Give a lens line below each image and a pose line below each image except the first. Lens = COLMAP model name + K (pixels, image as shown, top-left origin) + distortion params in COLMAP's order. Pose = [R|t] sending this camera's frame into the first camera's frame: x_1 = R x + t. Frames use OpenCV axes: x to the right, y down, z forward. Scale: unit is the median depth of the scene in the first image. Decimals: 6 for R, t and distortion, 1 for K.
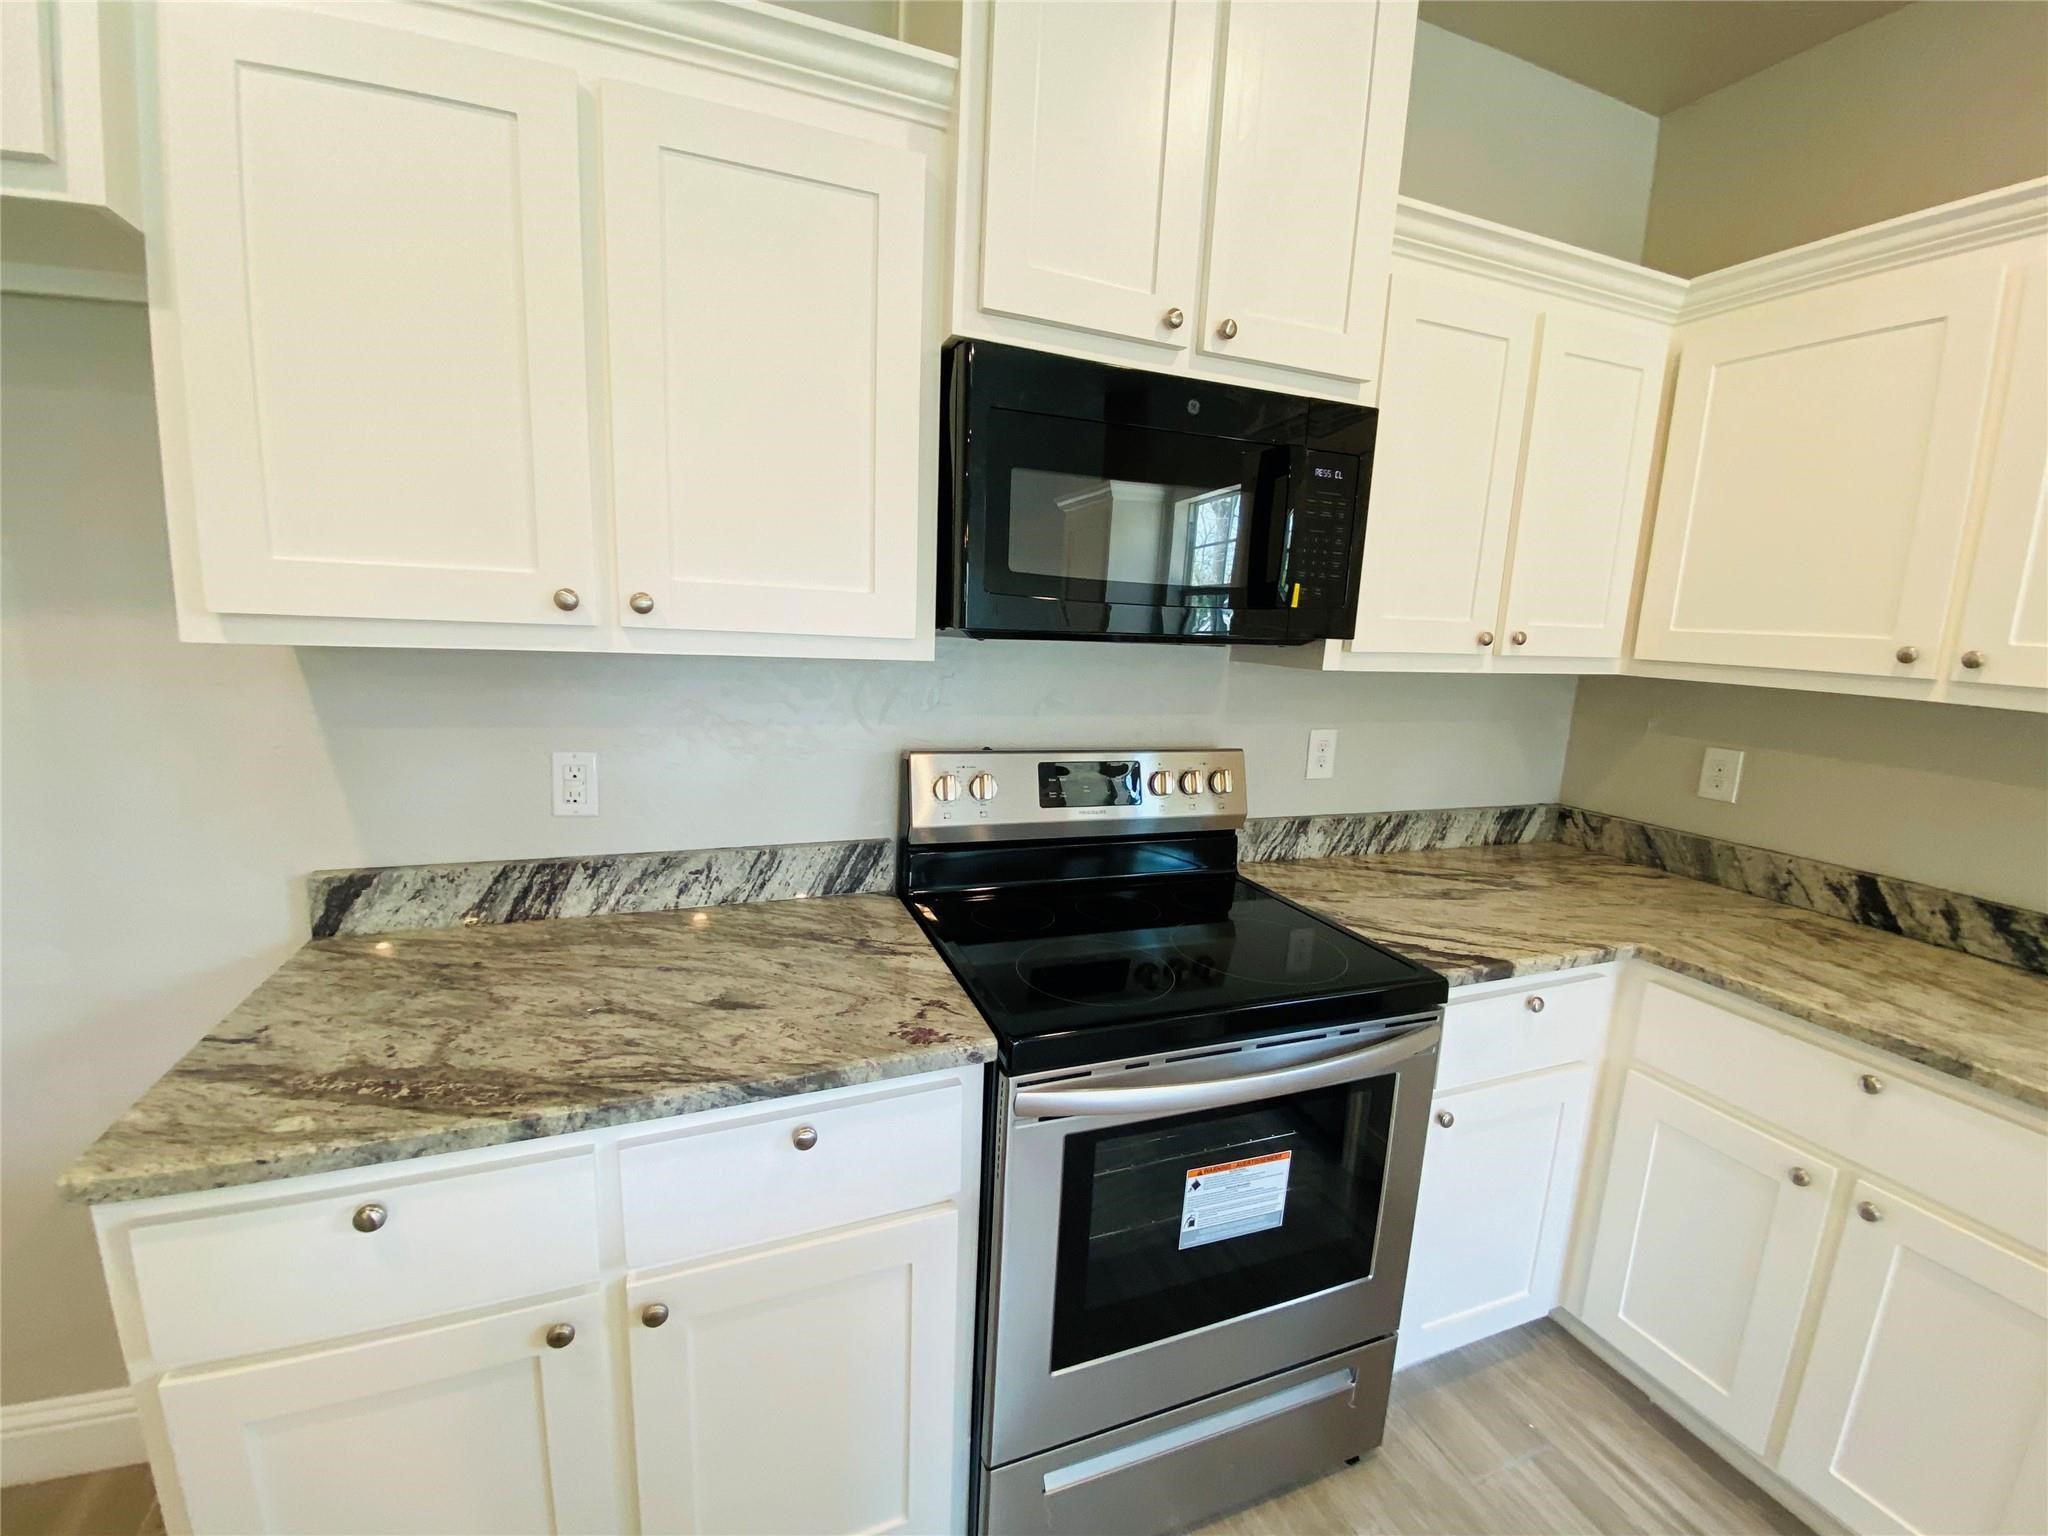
lens RADIAL K [[829.5, 0, 1009.4], [0, 829.5, 768.3], [0, 0, 1]] dist [0.013859, -0.018878]
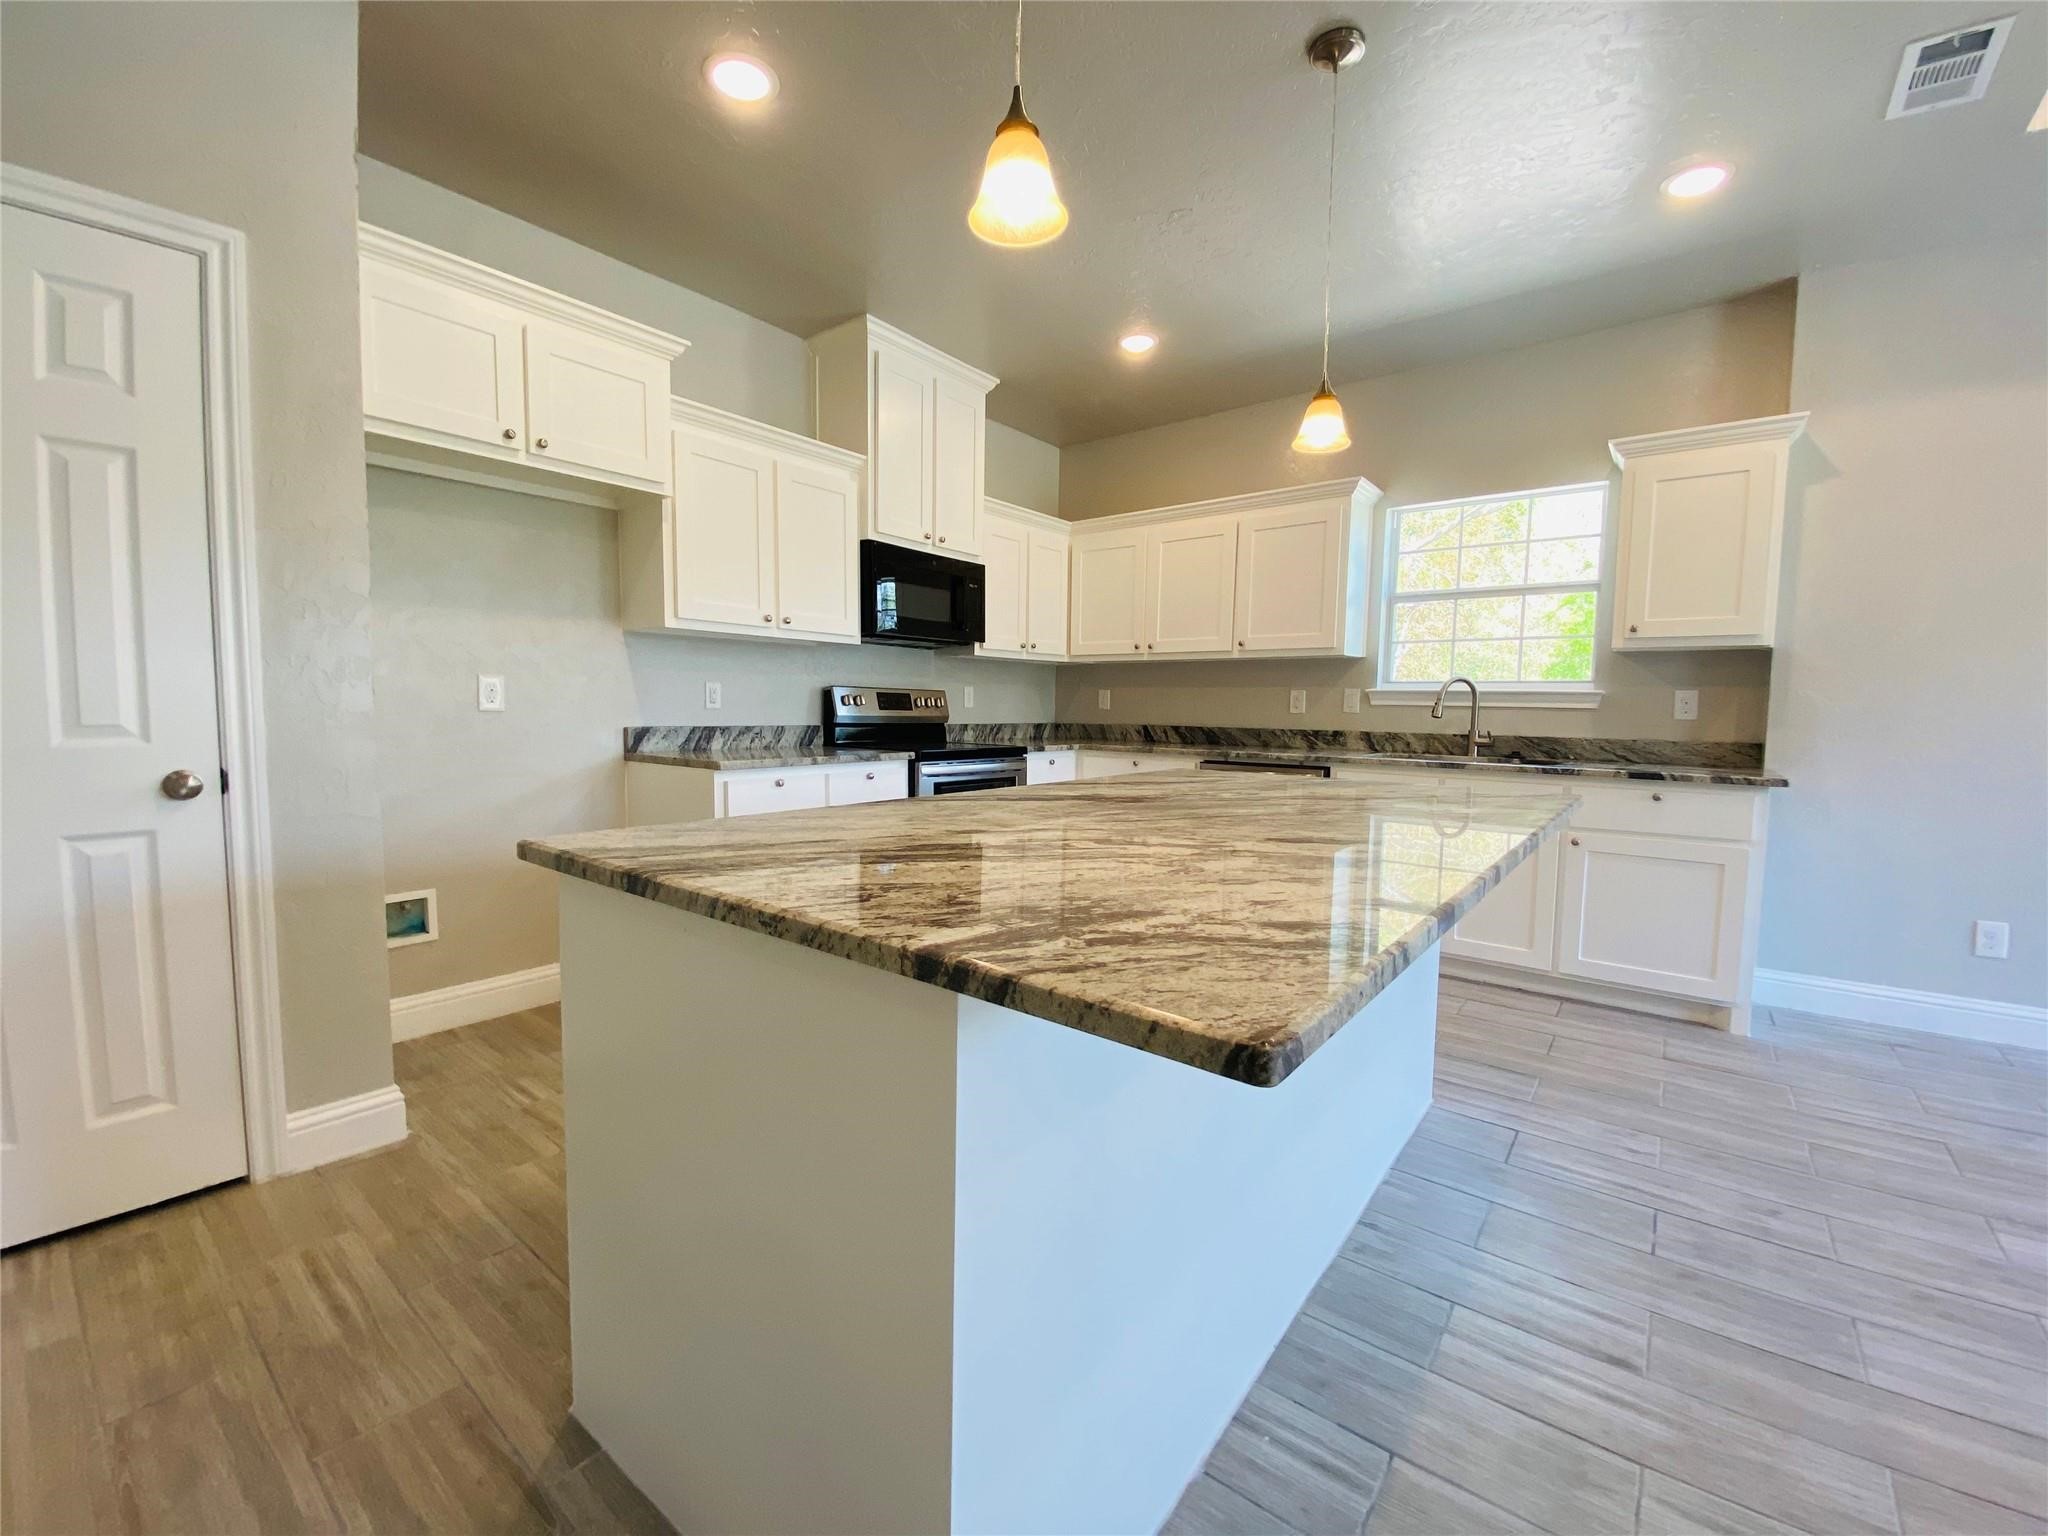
lens RADIAL K [[823.6, 0, 1019.9], [0, 823.6, 771.1], [0, 0, 1]] dist [0.041569, -0.032097]
pose [[0.861362, -0.070273, 0.503108, -0.918947], [0.110847, 0.992520, -0.051147, 0.432605], [-0.495751, 0.099824, 0.862709, -1.431722]]
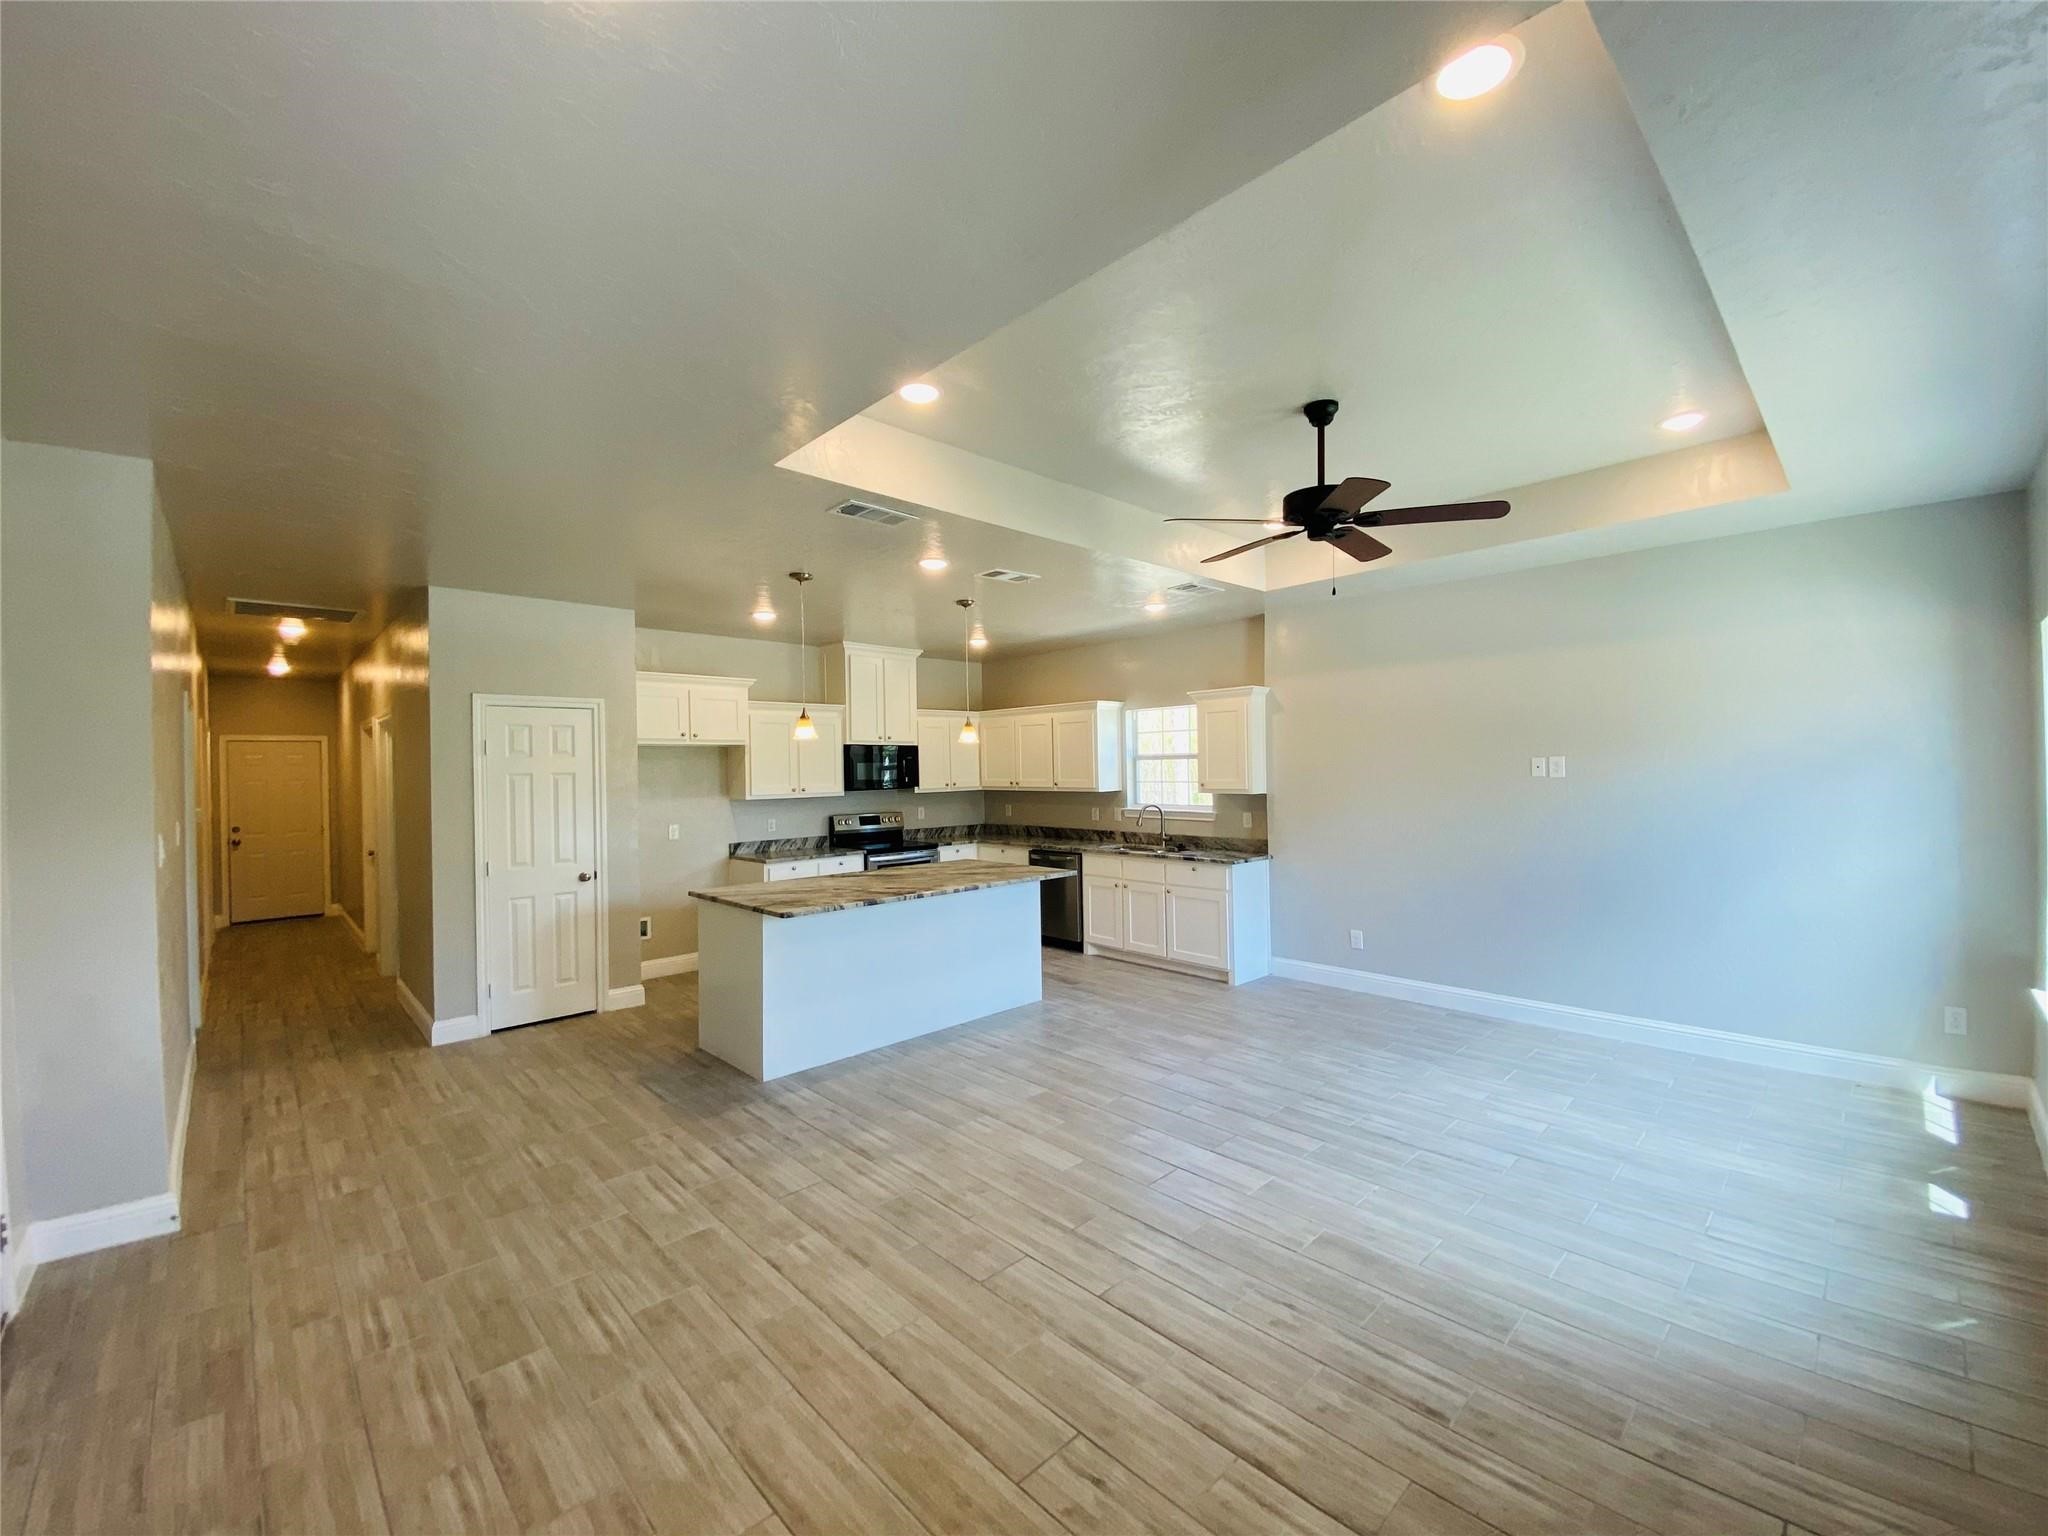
lens RADIAL K [[823.6, 0, 1019.9], [0, 823.6, 771.1], [0, 0, 1]] dist [0.041569, -0.032097]
pose [[0.924775, -0.059082, 0.375900, -0.928899], [0.121445, 0.982035, -0.144422, 0.567616], [-0.360615, 0.179209, 0.915337, -3.953659]]
